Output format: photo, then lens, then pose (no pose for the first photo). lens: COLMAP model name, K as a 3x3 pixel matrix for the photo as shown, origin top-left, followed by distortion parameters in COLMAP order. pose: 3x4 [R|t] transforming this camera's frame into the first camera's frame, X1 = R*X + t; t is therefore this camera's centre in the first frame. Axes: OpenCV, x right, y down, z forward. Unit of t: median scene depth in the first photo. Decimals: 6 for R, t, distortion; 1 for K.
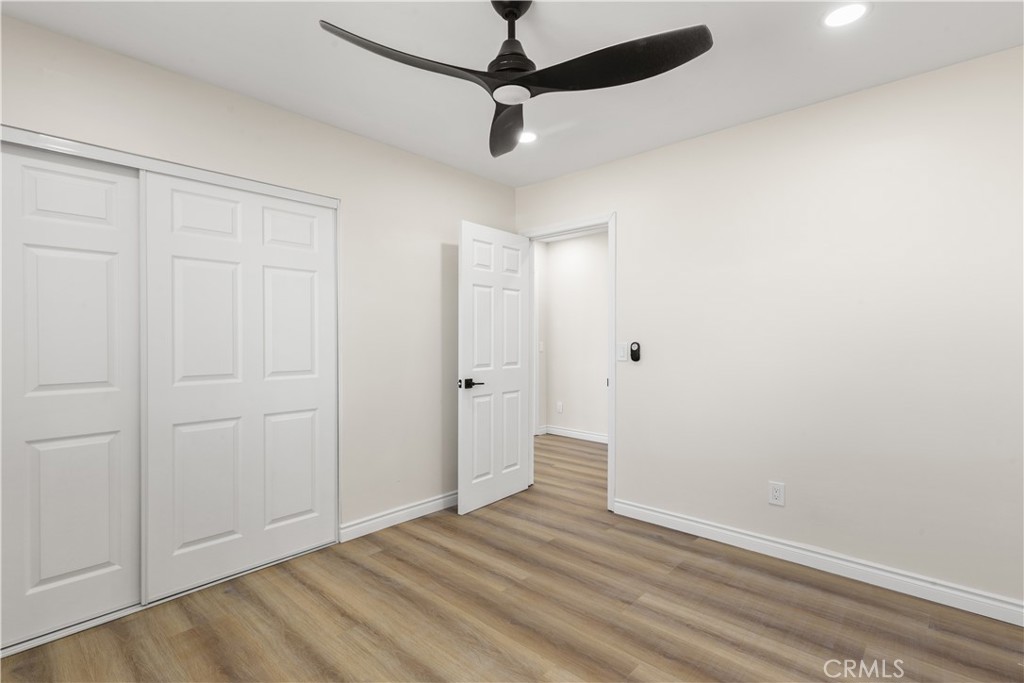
lens RADIAL K [[470.1, 0, 513.0], [0, 470.1, 344.7], [0, 0, 1]] dist [-0.000192, 0.000203]
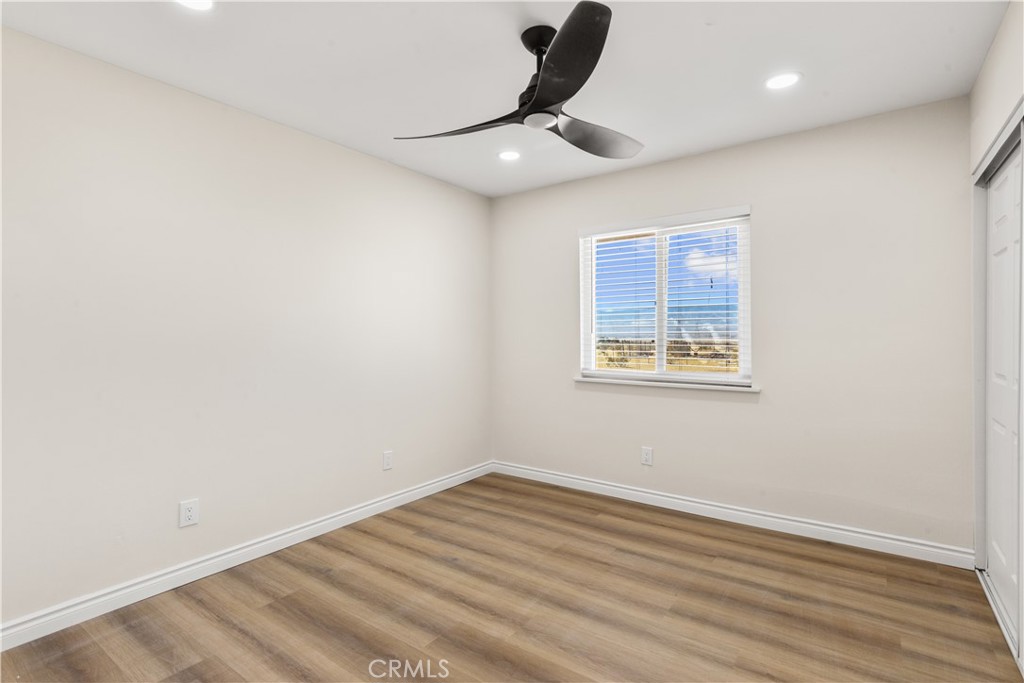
lens RADIAL K [[486.7, 0, 512.0], [0, 486.7, 341.5], [0, 0, 1]] dist [-0.001163, -0.000145]
pose [[-0.993684, 0.008288, -0.111907, 0.181638], [0.005792, 0.999728, 0.022608, -0.015709], [0.112064, 0.021817, -0.993462, 1.970228]]
